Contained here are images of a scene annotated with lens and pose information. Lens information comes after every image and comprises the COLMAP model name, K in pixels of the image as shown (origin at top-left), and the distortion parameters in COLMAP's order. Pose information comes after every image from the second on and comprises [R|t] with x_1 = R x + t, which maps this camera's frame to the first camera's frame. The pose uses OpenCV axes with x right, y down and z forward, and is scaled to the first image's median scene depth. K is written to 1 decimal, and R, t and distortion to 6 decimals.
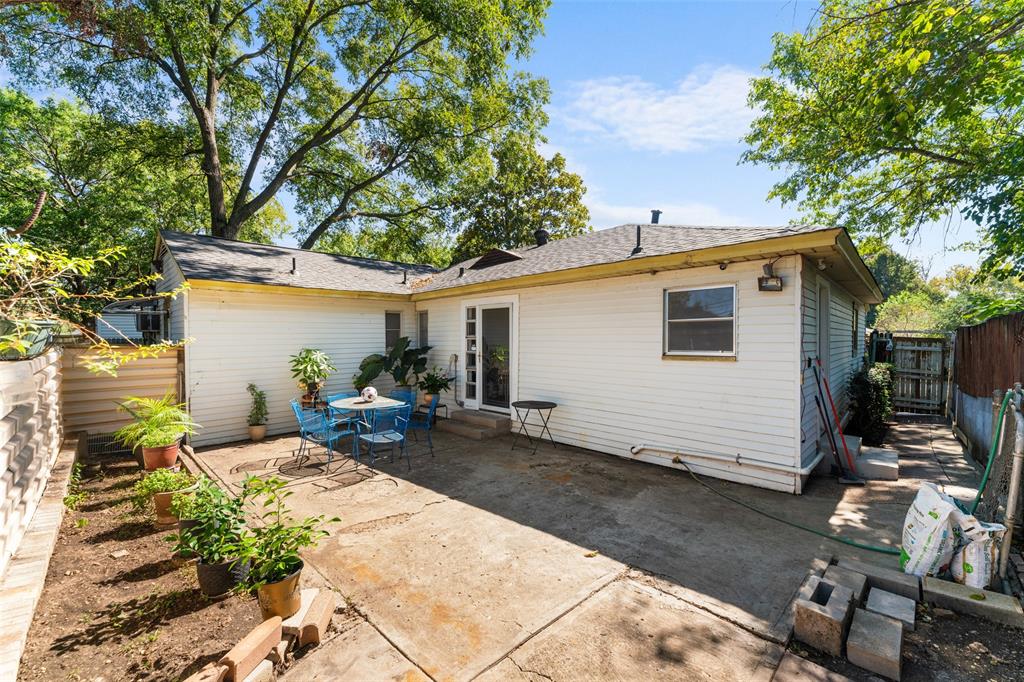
lens RADIAL K [[406.1, 0, 508.3], [0, 406.1, 341.6], [0, 0, 1]] dist [-0.003771, 0.000063]
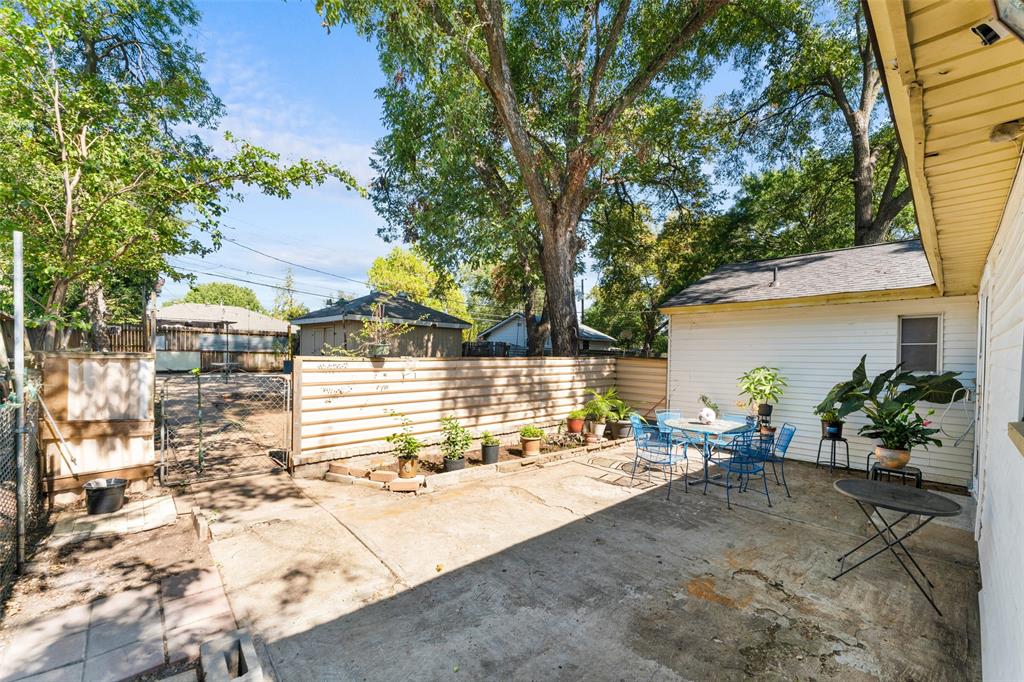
lens RADIAL K [[406.1, 0, 498.3], [0, 406.1, 354.4], [0, 0, 1]] dist [-0.003771, 0.000063]
pose [[-0.029639, 0.009993, -0.999511, 0.722081], [-0.028020, 0.999549, 0.010825, -0.003767], [0.999168, 0.028327, -0.029345, 0.710680]]
